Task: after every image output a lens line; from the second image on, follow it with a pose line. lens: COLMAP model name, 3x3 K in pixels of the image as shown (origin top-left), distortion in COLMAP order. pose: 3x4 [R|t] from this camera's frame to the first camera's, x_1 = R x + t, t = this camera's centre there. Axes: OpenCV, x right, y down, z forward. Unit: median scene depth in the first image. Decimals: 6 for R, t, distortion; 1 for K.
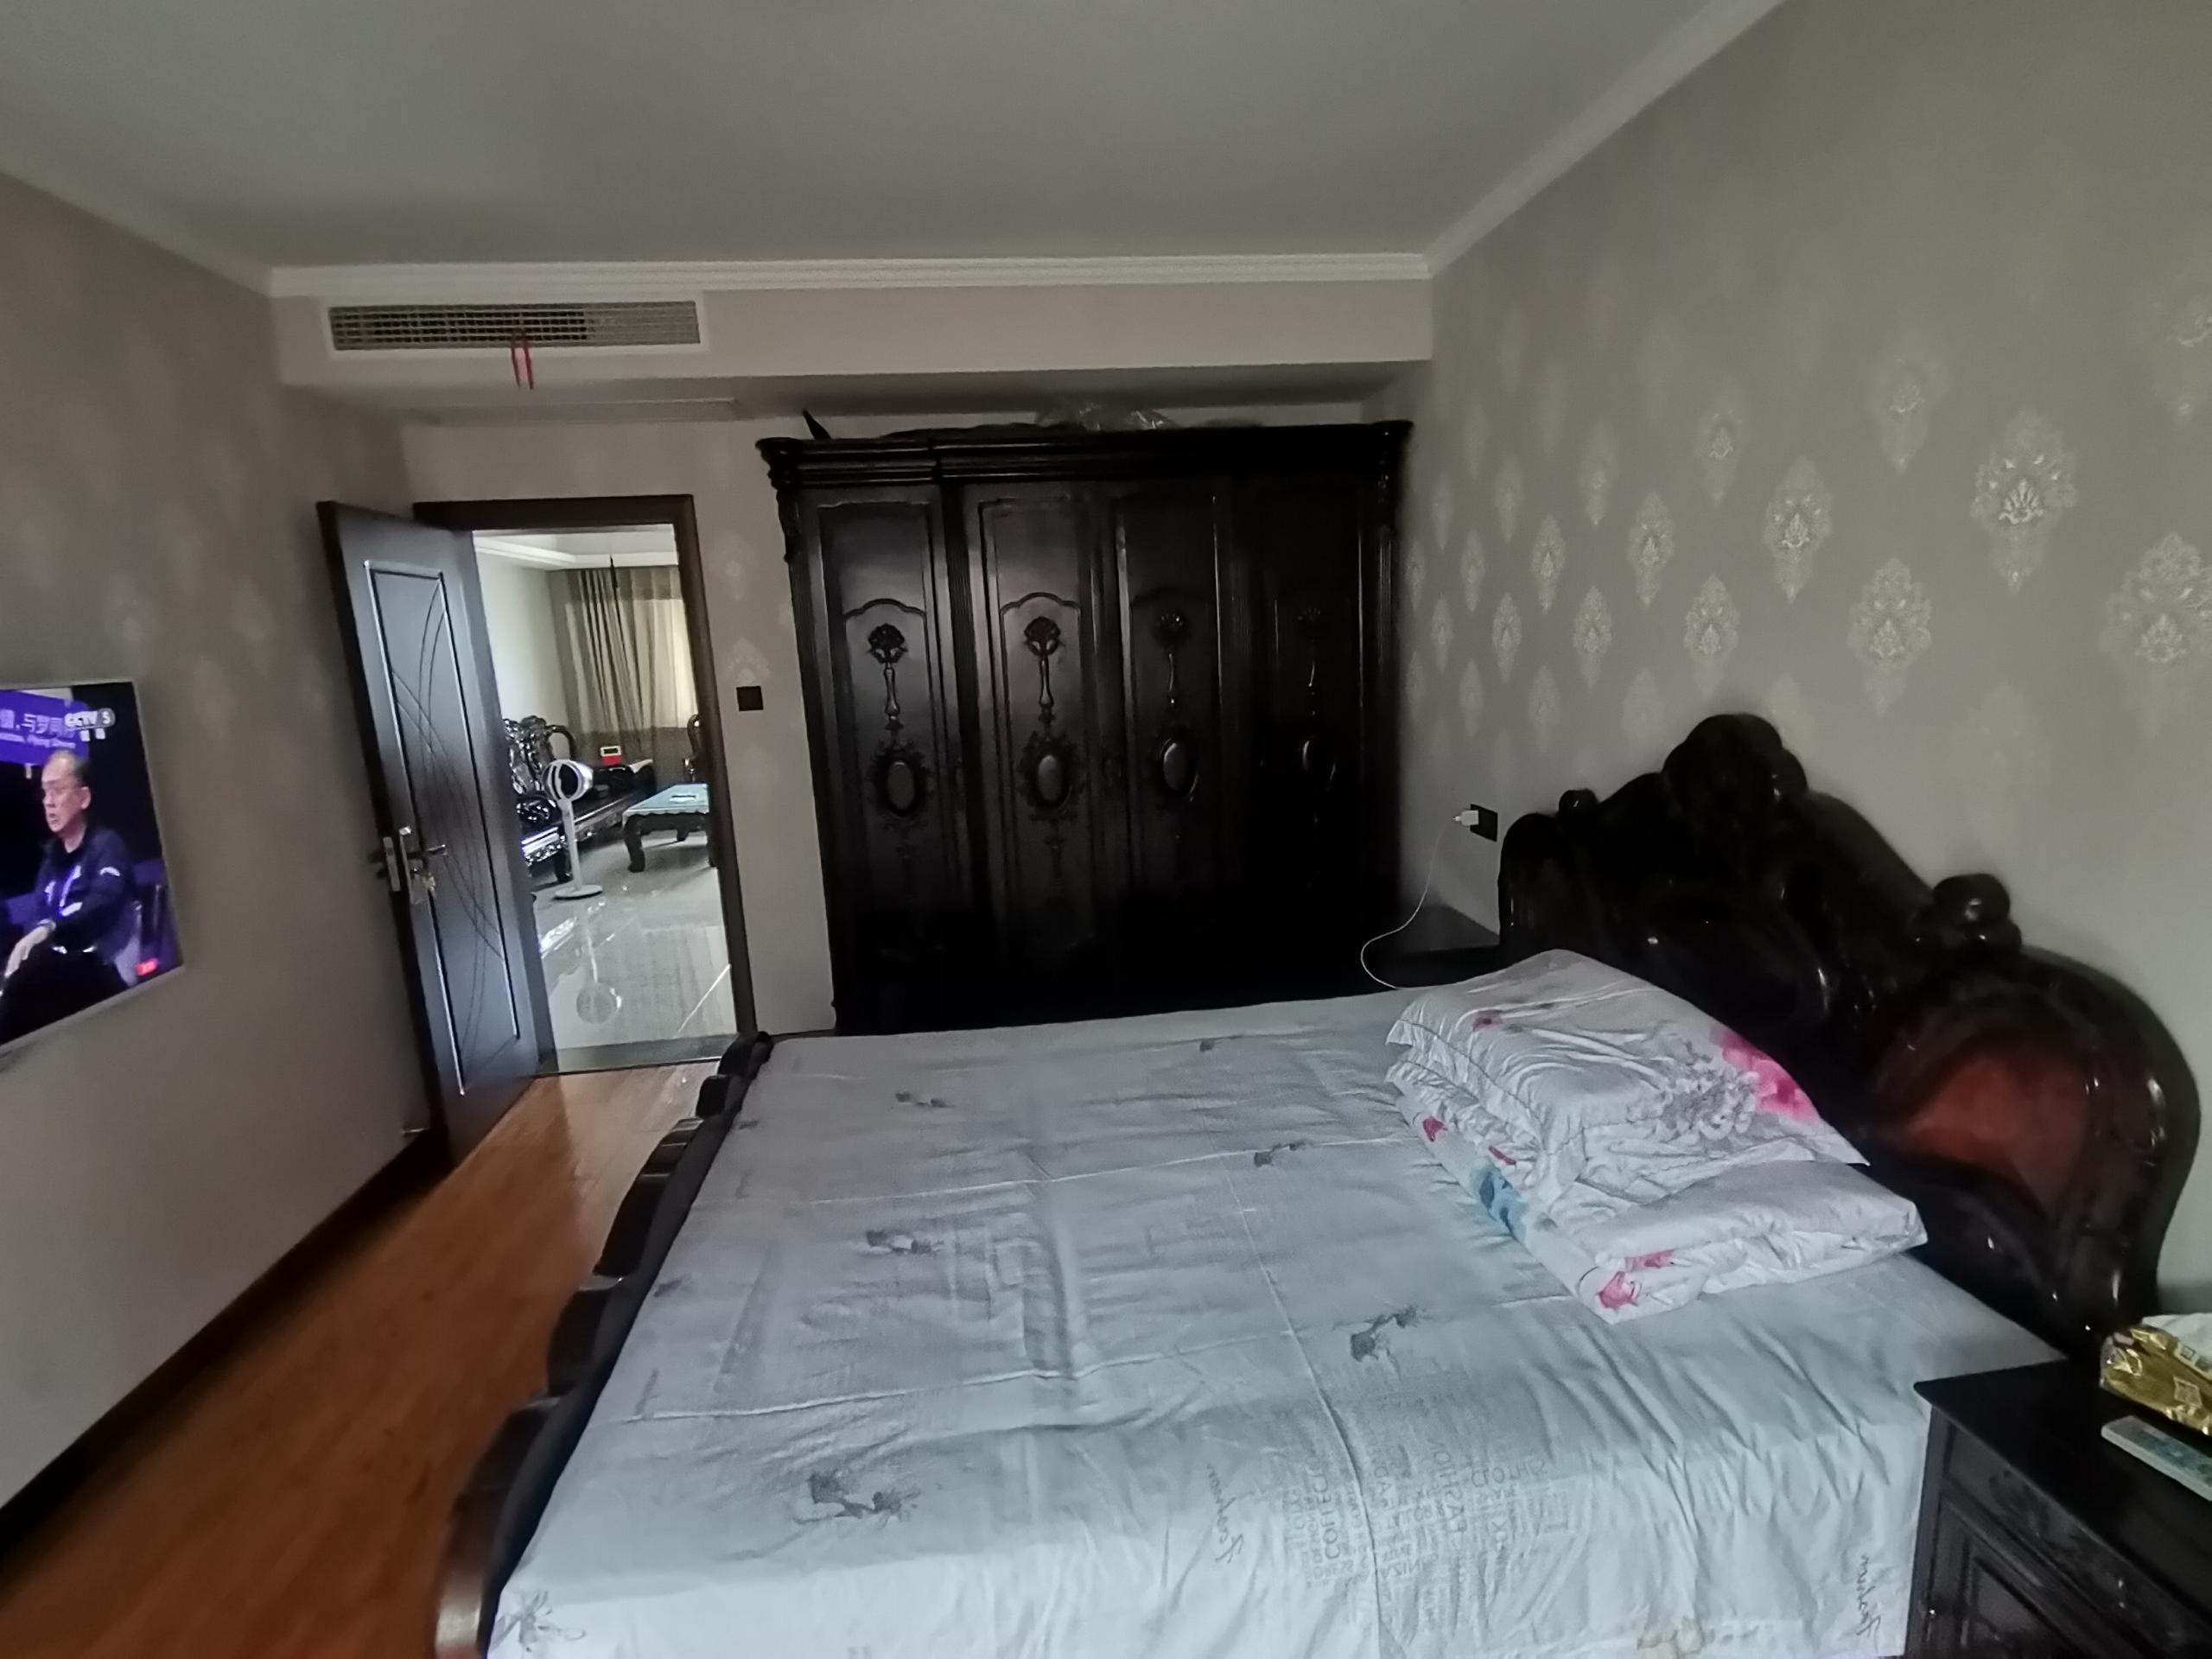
lens RADIAL K [[1093.4, 0, 1104.7], [0, 1093.4, 857.3], [0, 0, 1]] dist [0.000174, -0.000071]
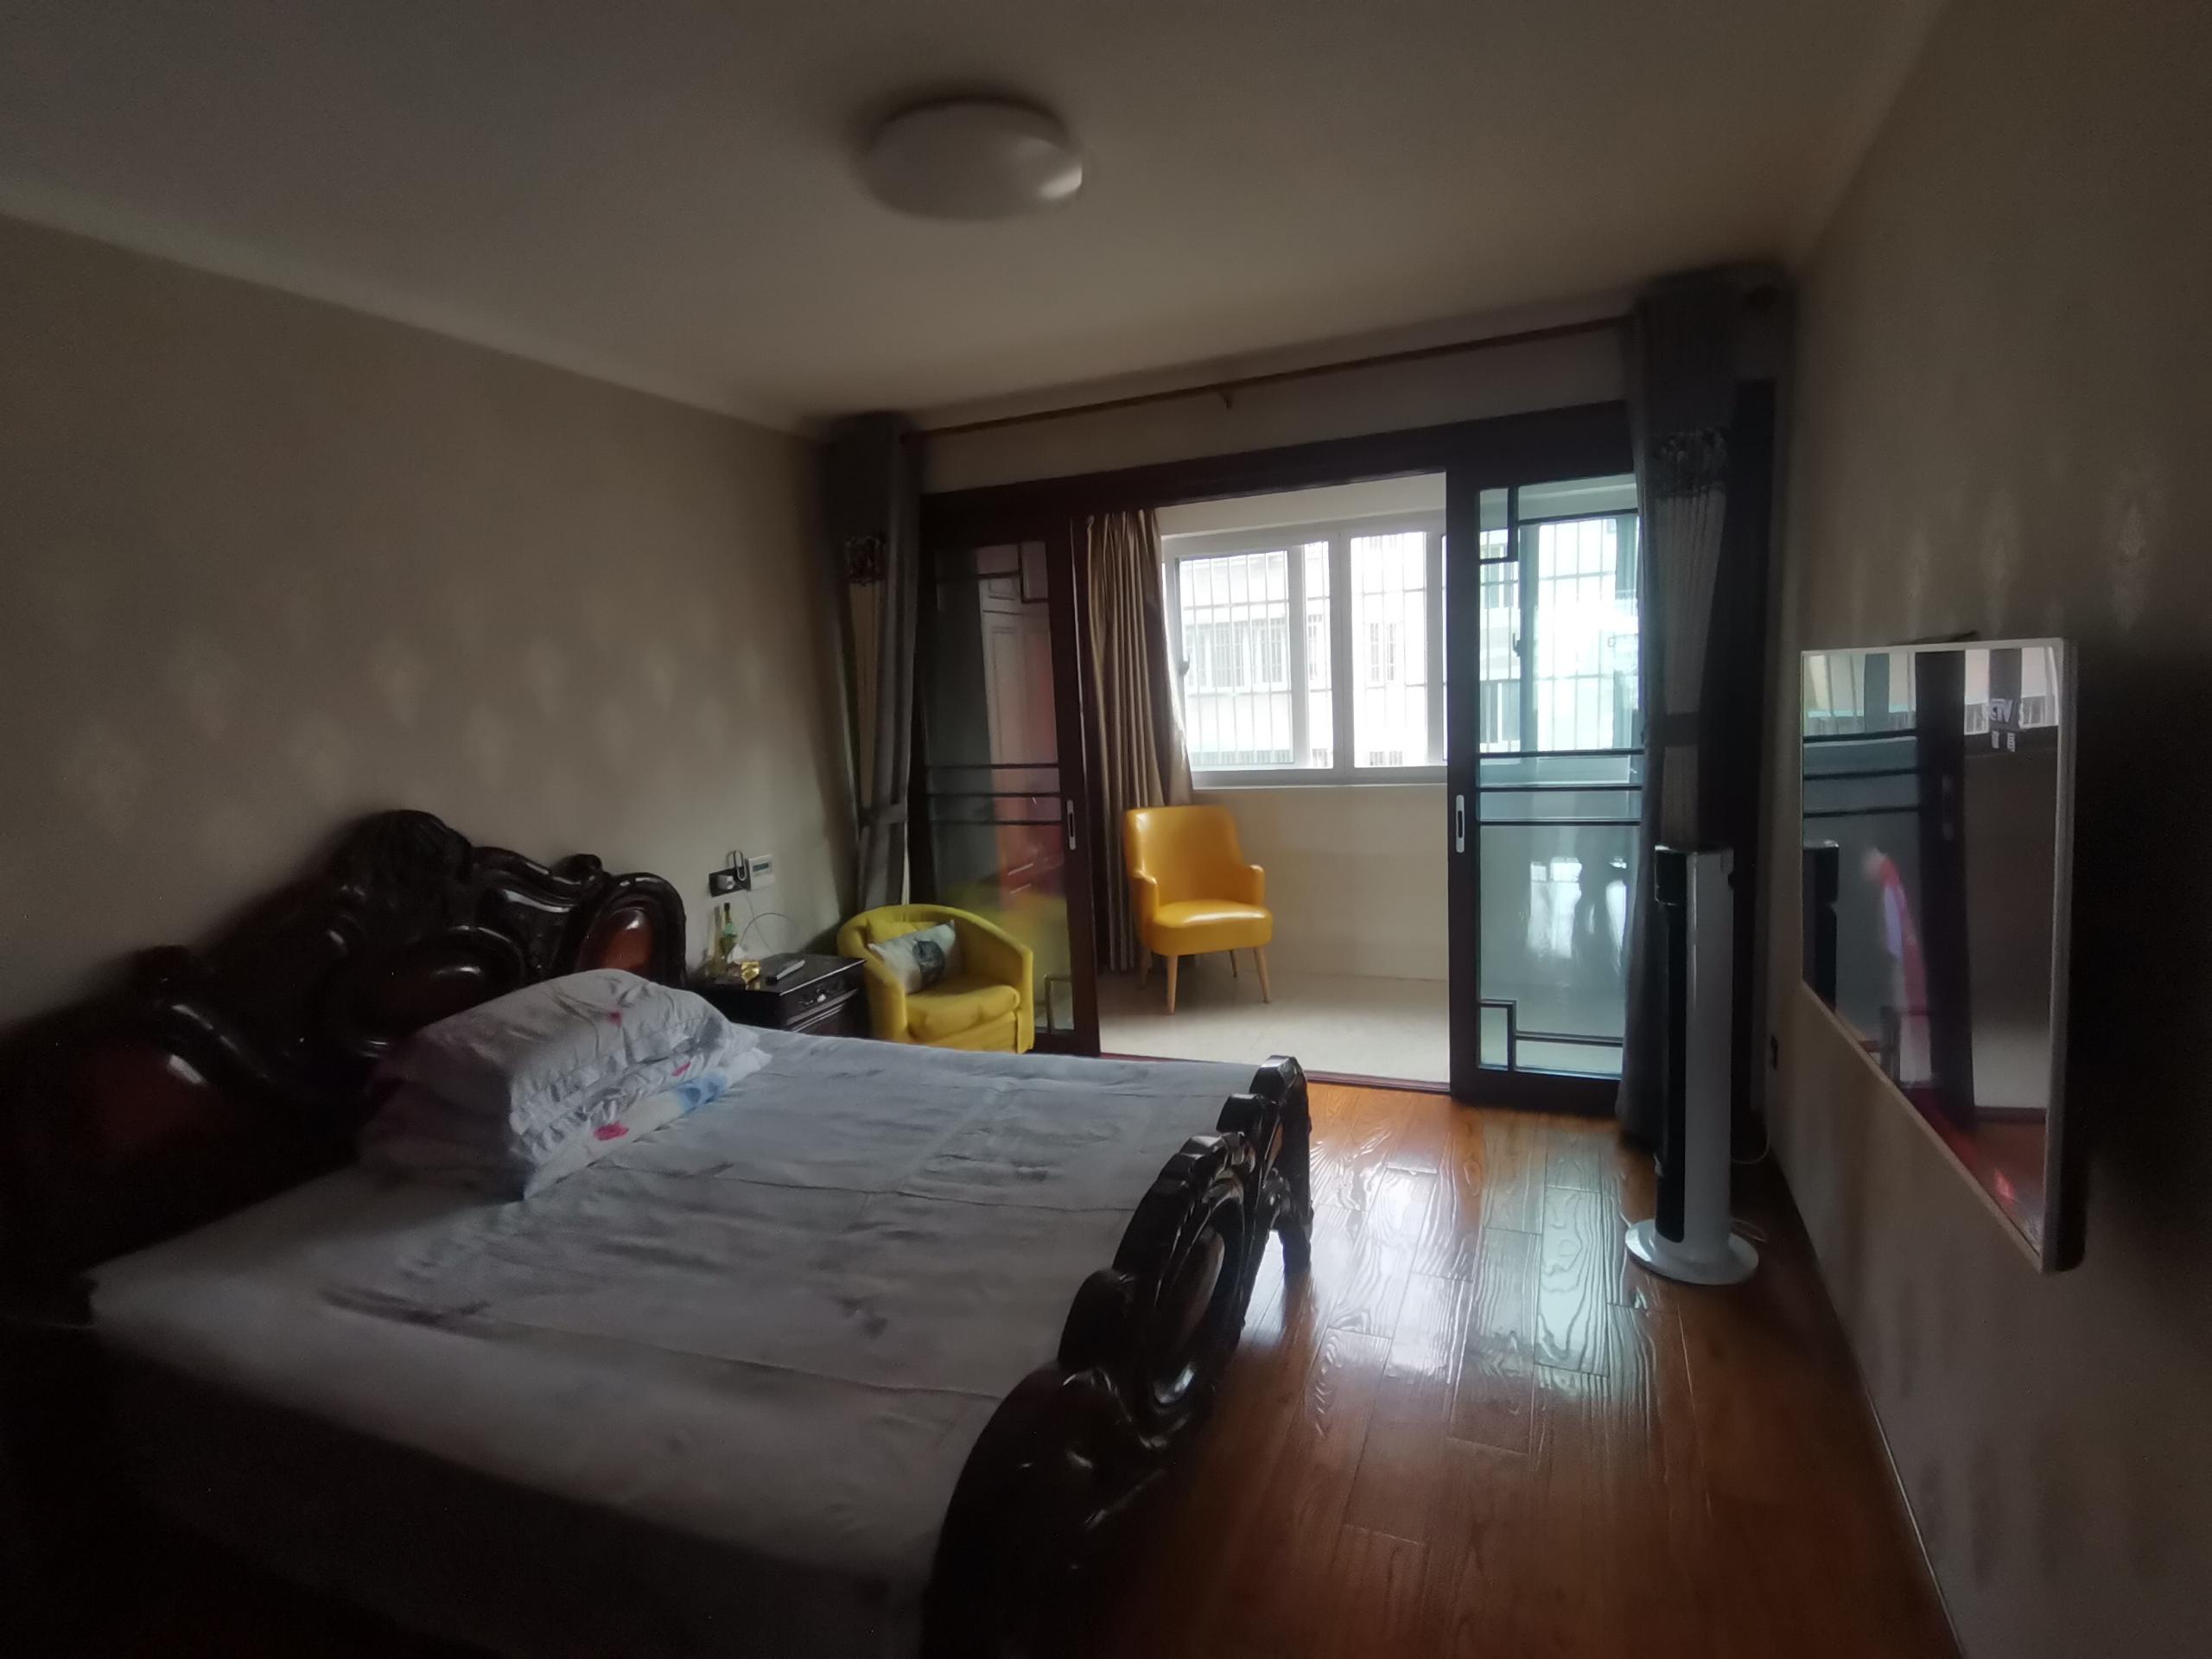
lens RADIAL K [[1093.4, 0, 1104.7], [0, 1093.4, 857.3], [0, 0, 1]] dist [0.000174, -0.000071]
pose [[-0.863253, 0.004041, 0.504756, -0.979632], [0.182666, 0.934696, 0.304920, -0.385133], [-0.470561, 0.355424, -0.807617, 2.002697]]
